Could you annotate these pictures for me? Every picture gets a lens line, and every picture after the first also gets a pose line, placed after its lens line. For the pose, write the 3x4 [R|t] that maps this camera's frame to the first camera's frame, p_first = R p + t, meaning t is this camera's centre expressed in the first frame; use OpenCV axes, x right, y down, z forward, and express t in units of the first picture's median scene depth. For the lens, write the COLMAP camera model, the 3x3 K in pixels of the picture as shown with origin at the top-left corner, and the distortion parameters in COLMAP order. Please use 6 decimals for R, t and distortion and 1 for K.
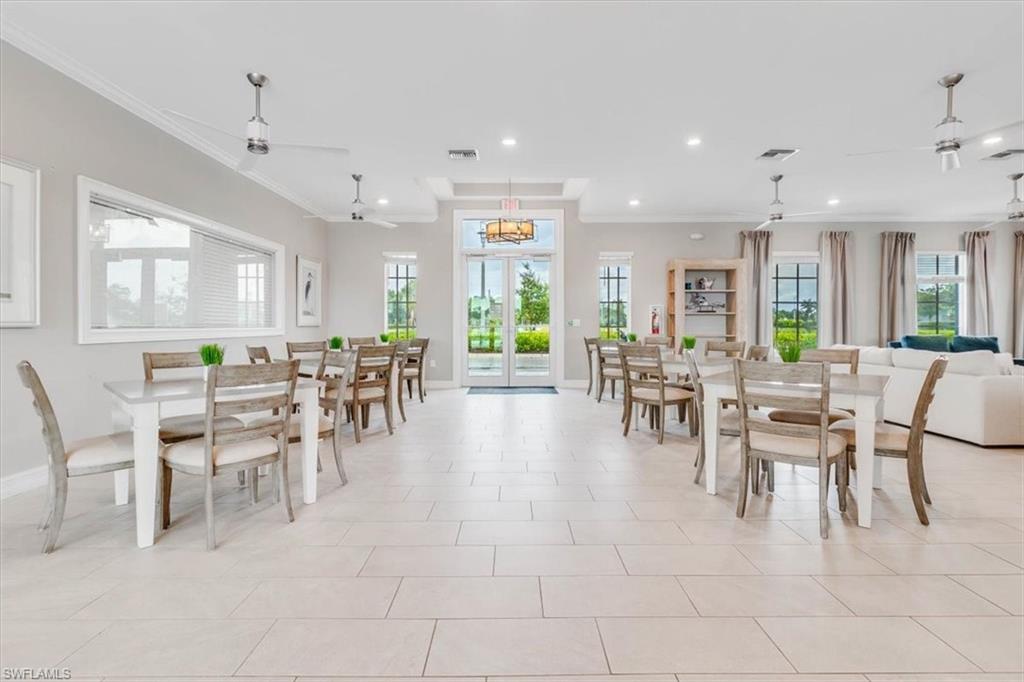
lens RADIAL K [[479.3, 0, 515.1], [0, 479.3, 327.9], [0, 0, 1]] dist [0.001646, -0.000179]
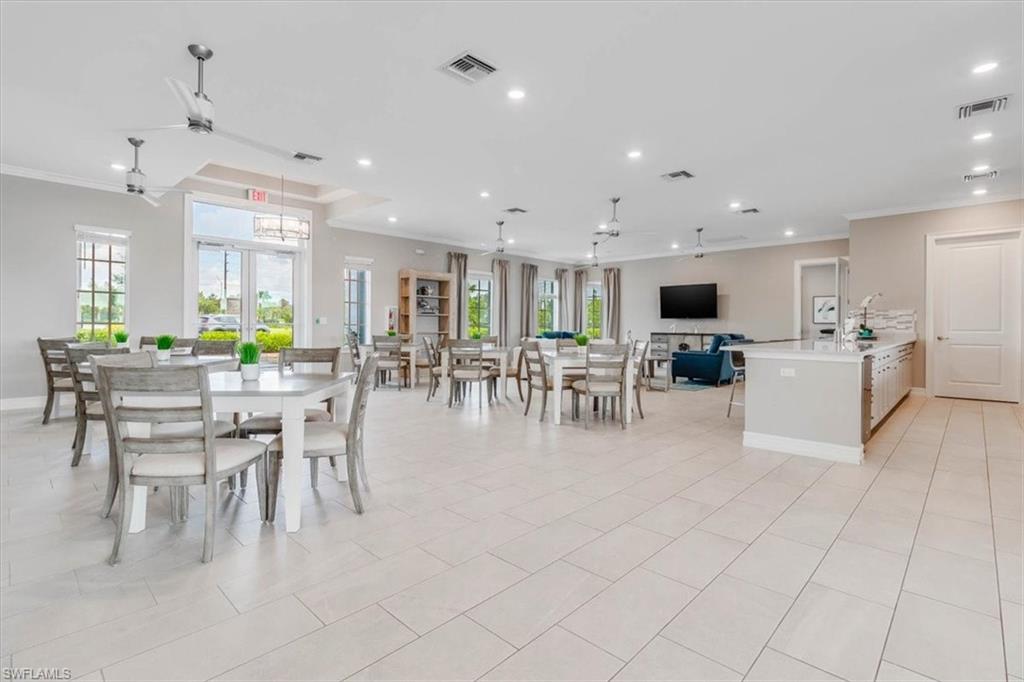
lens RADIAL K [[479.3, 0, 515.1], [0, 479.3, 327.9], [0, 0, 1]] dist [0.001646, -0.000179]
pose [[0.697410, 0.001329, 0.716671, -0.333478], [-0.002667, 0.999996, 0.000741, 0.002604], [-0.716667, -0.002428, 0.697411, -0.030753]]
